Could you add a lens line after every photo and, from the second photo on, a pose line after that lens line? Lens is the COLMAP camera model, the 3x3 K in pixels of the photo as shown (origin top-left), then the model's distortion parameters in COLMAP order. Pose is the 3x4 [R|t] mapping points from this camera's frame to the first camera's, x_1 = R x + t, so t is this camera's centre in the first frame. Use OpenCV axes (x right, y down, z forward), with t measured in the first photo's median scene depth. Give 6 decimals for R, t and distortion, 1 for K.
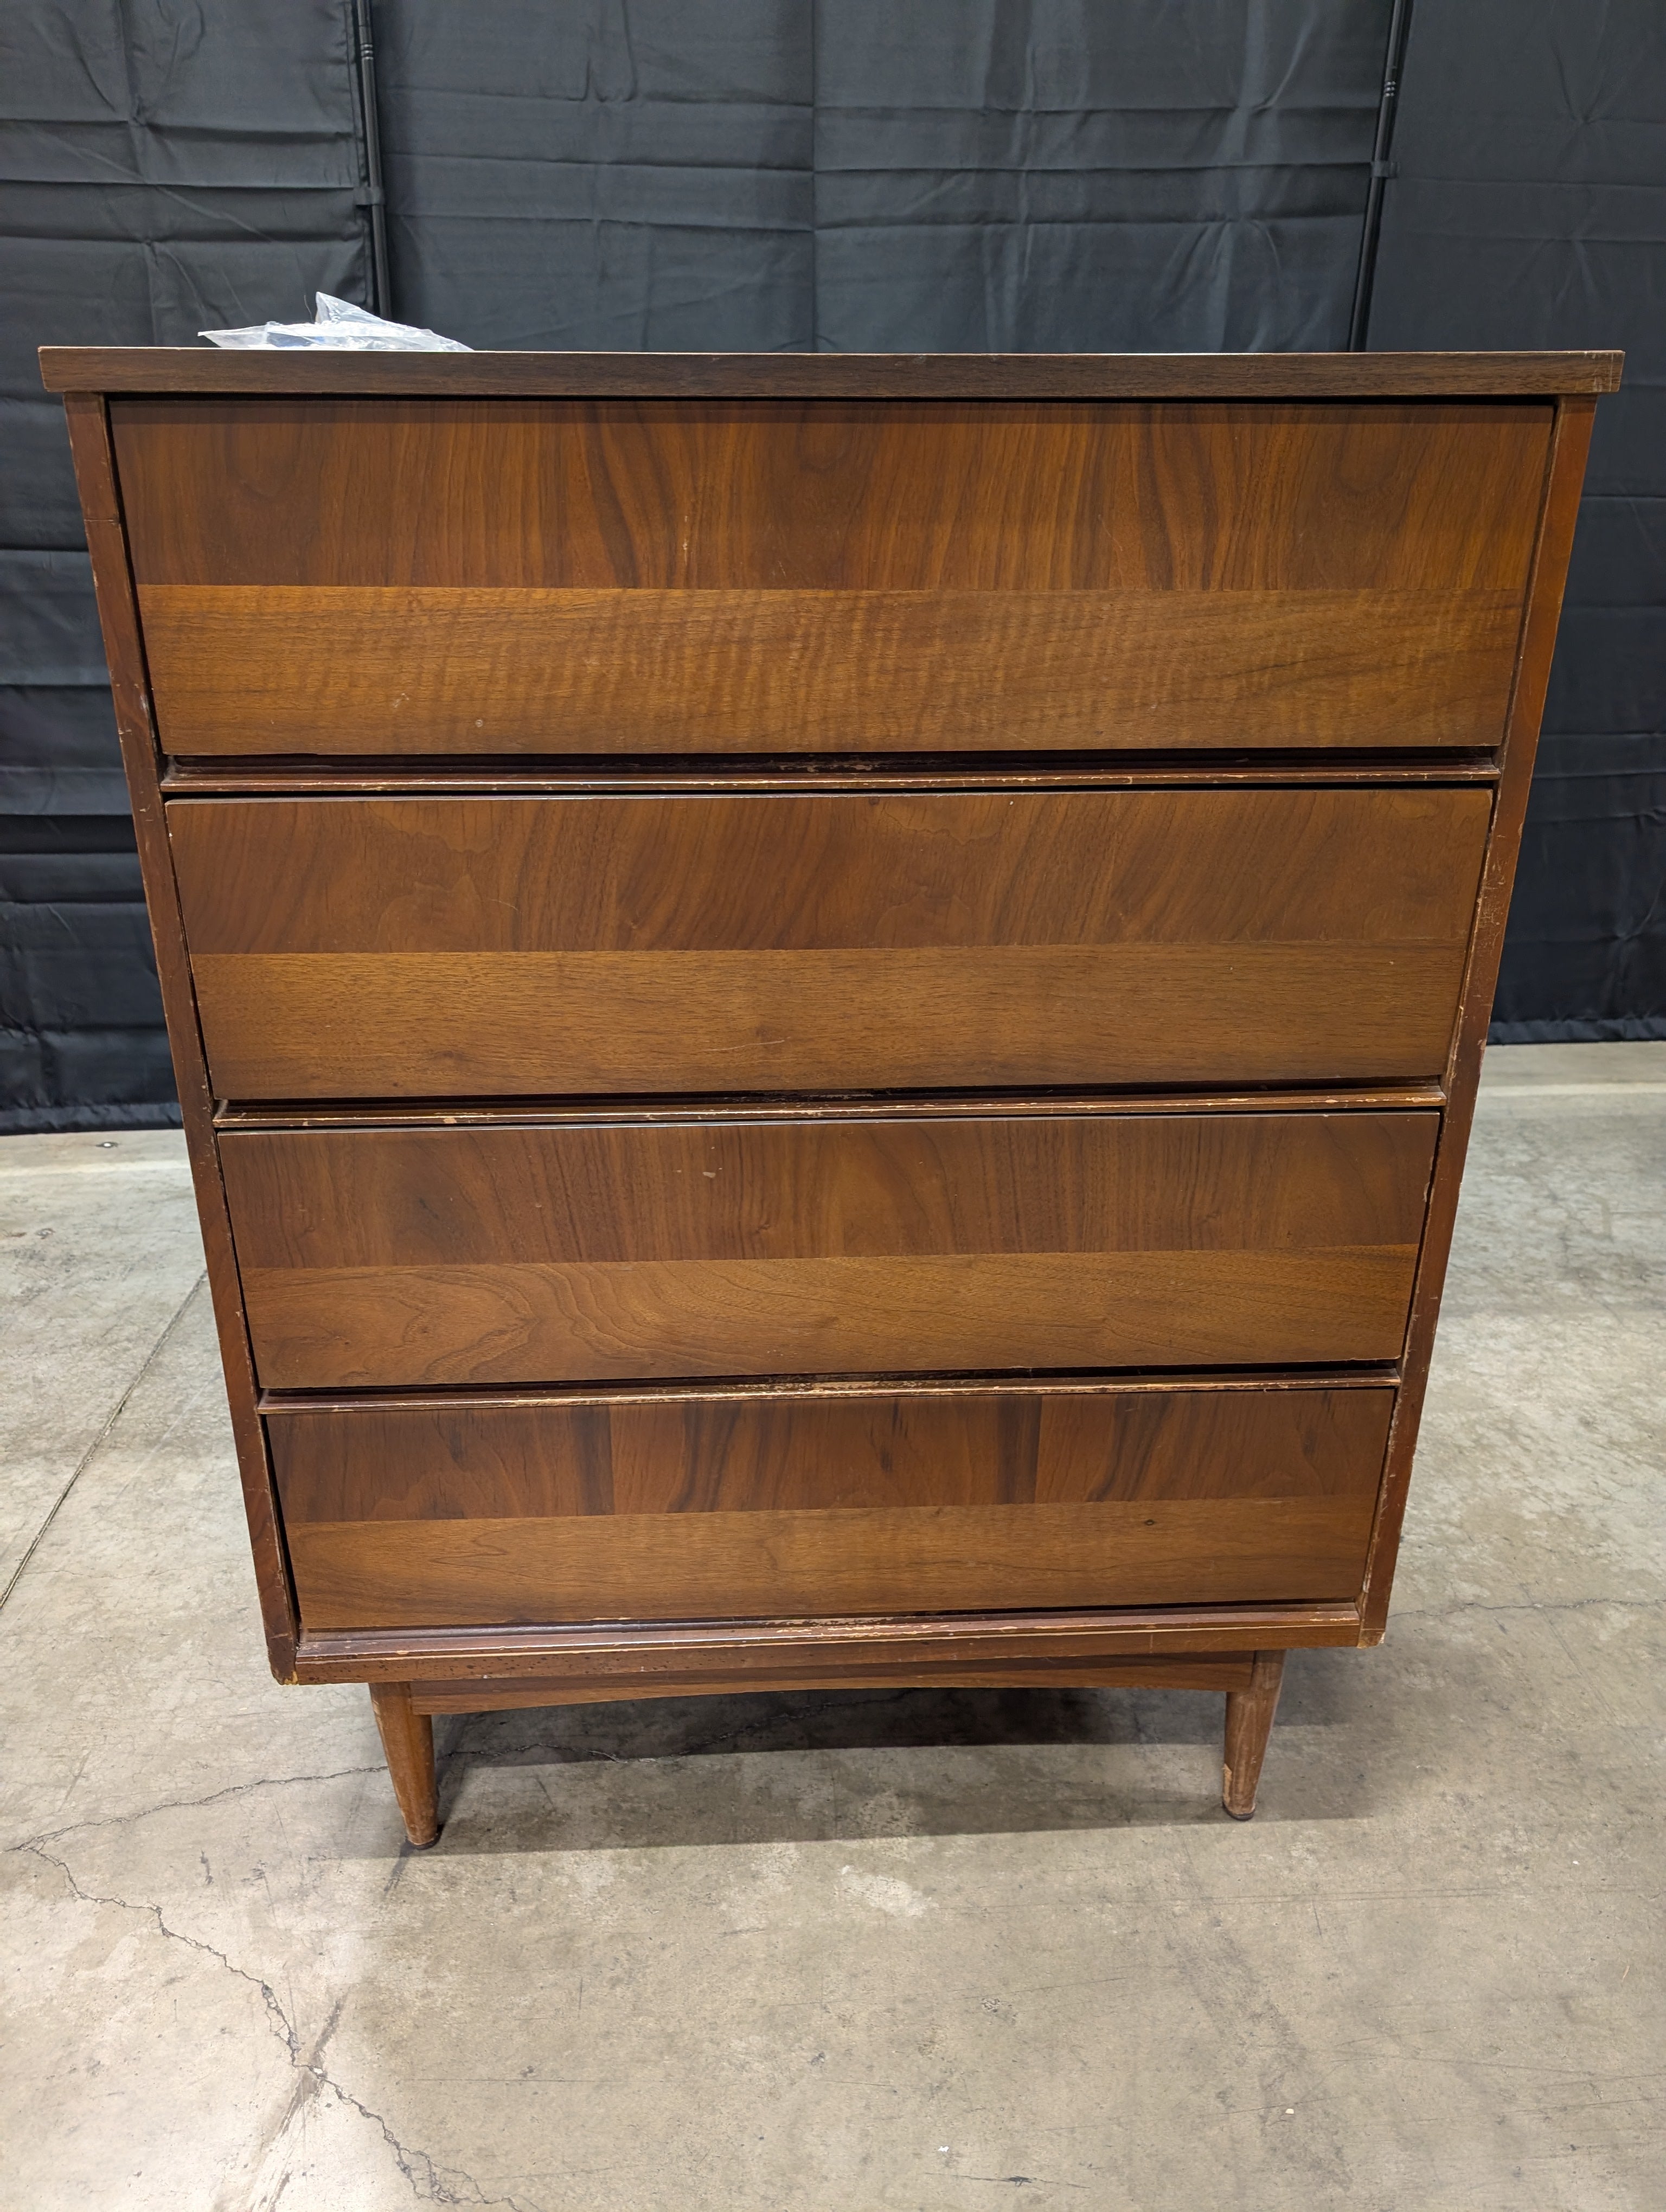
lens RADIAL K [[1846.2, 0, 820.7], [0, 1846.2, 1102.9], [0, 0, 1]] dist [0.017837, -0.001110]
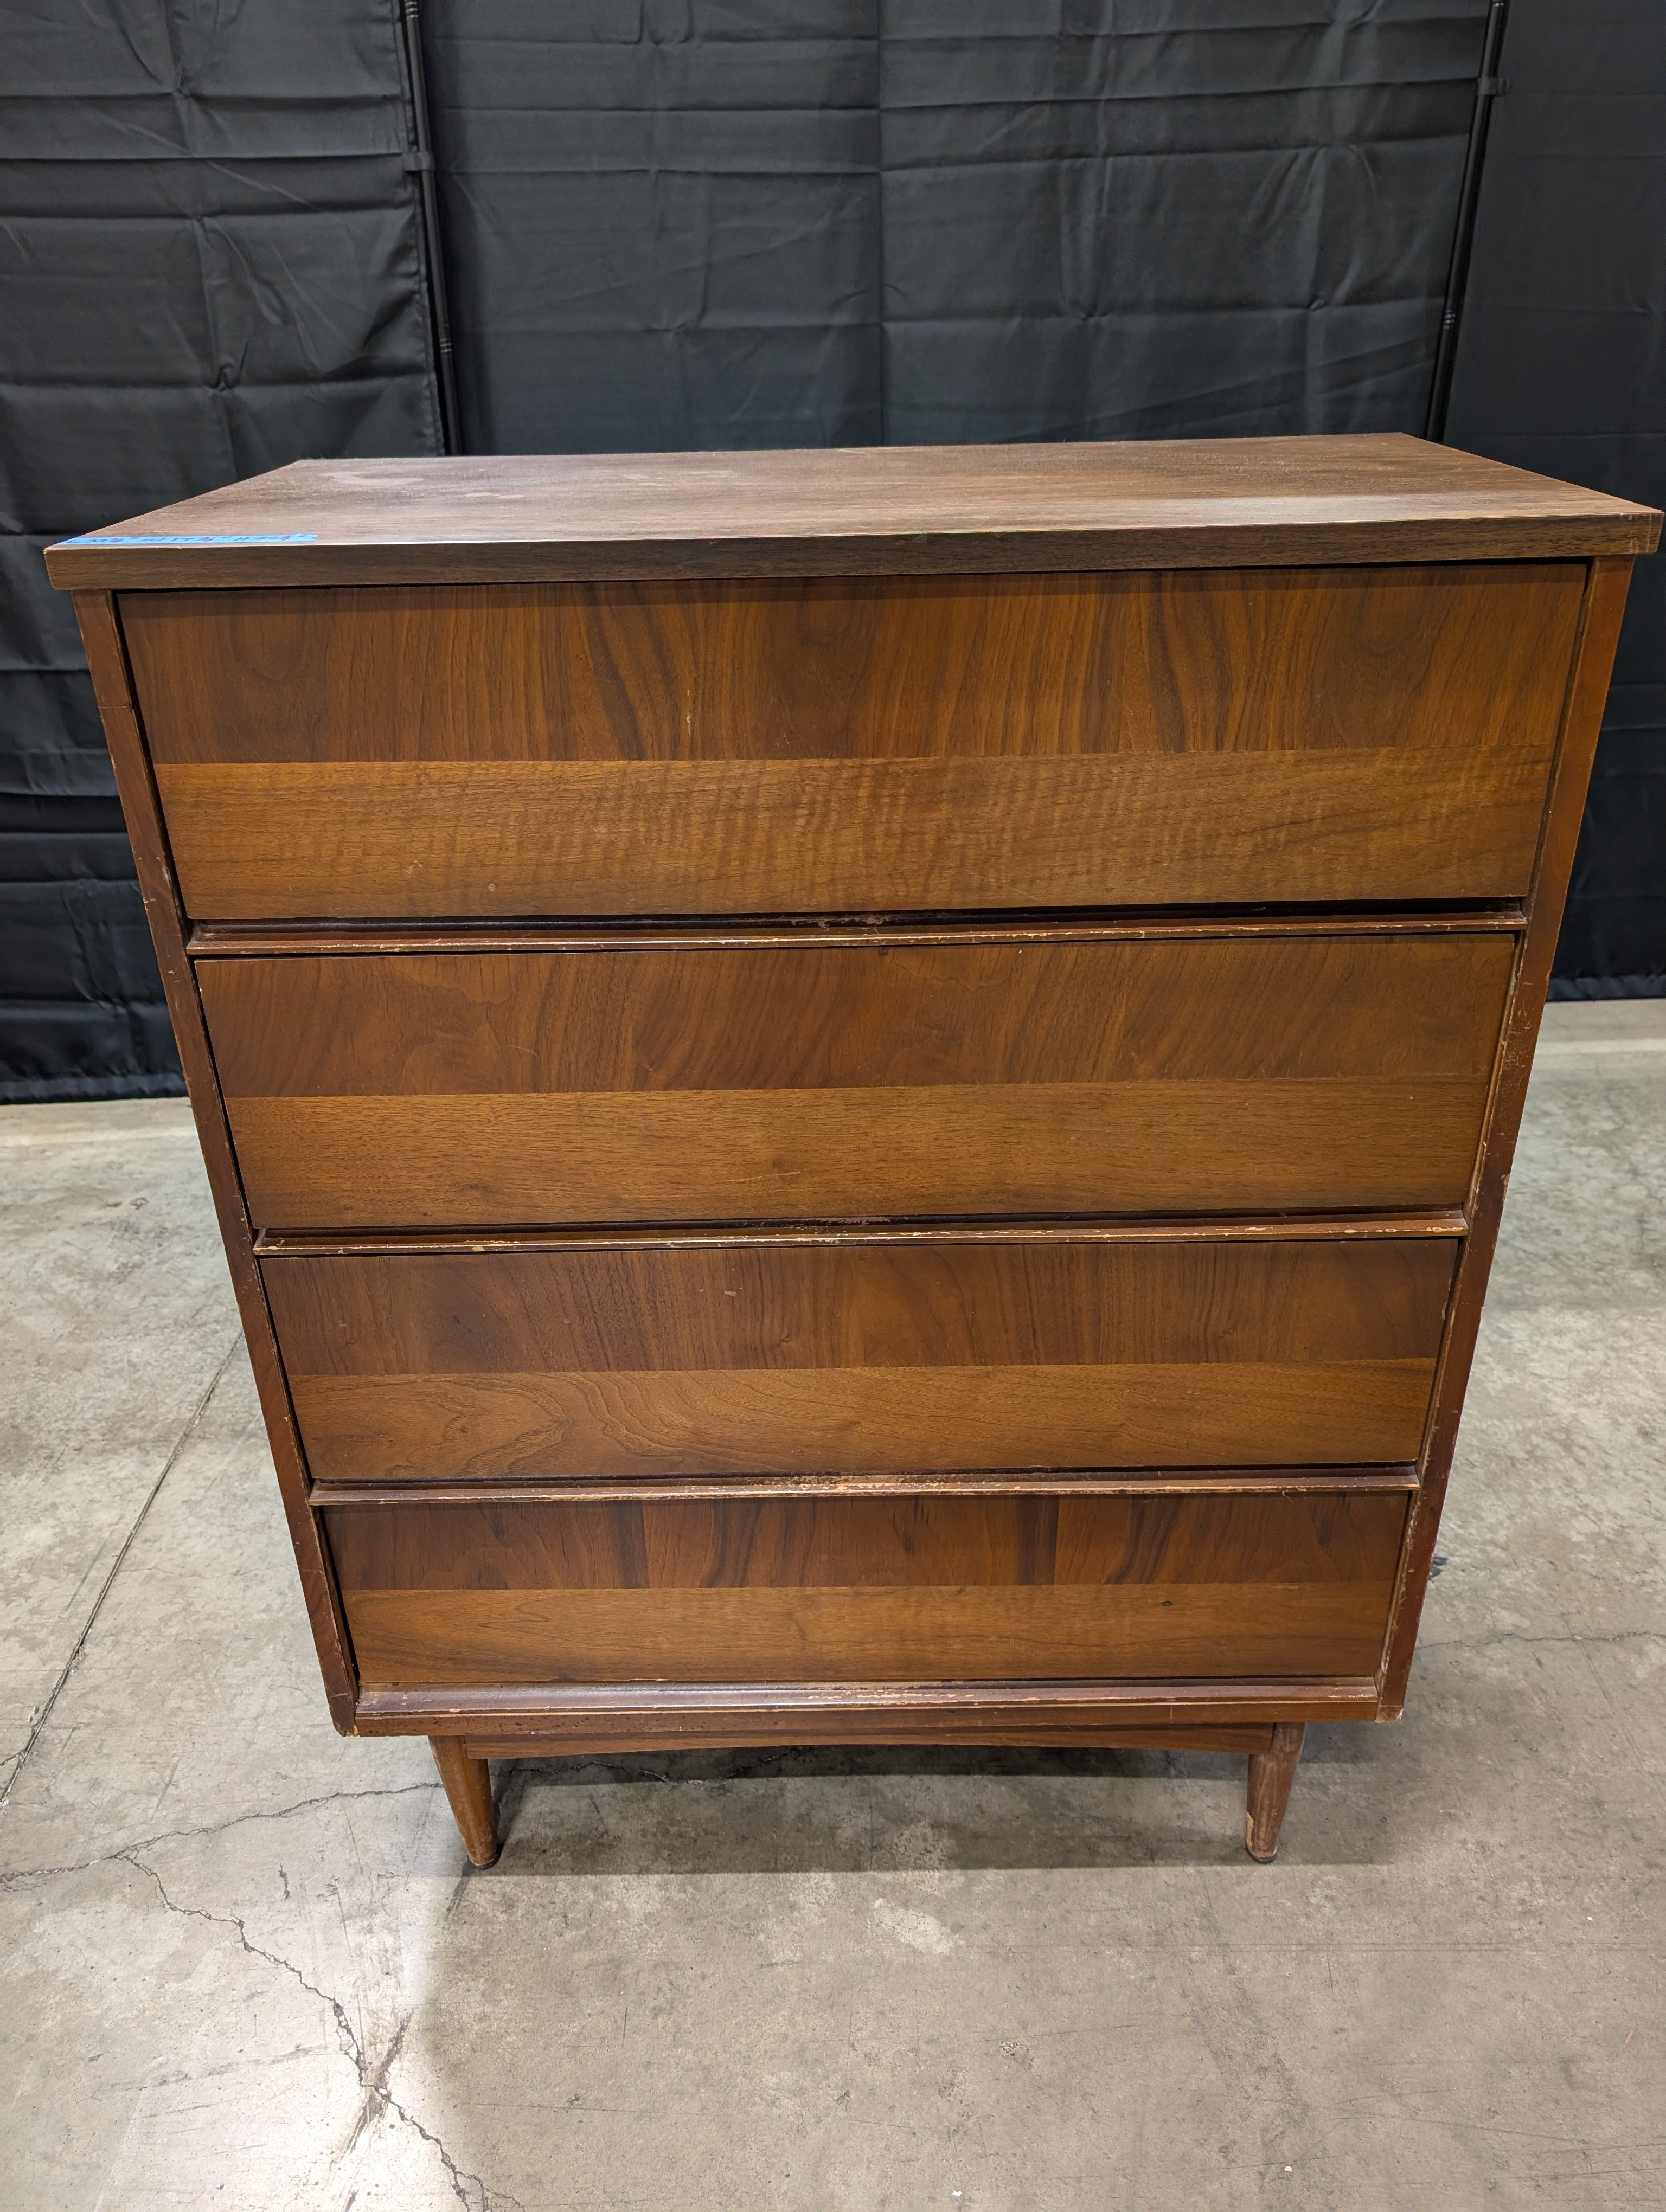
lens RADIAL K [[1863.1, 0, 839.5], [0, 1863.1, 1030.6], [0, 0, 1]] dist [0.023526, -0.011803]
pose [[0.997841, 0.003901, -0.065564, 0.059783], [0.002816, 0.994774, 0.102059, -0.189947], [0.065620, -0.102023, 0.992615, -0.007308]]
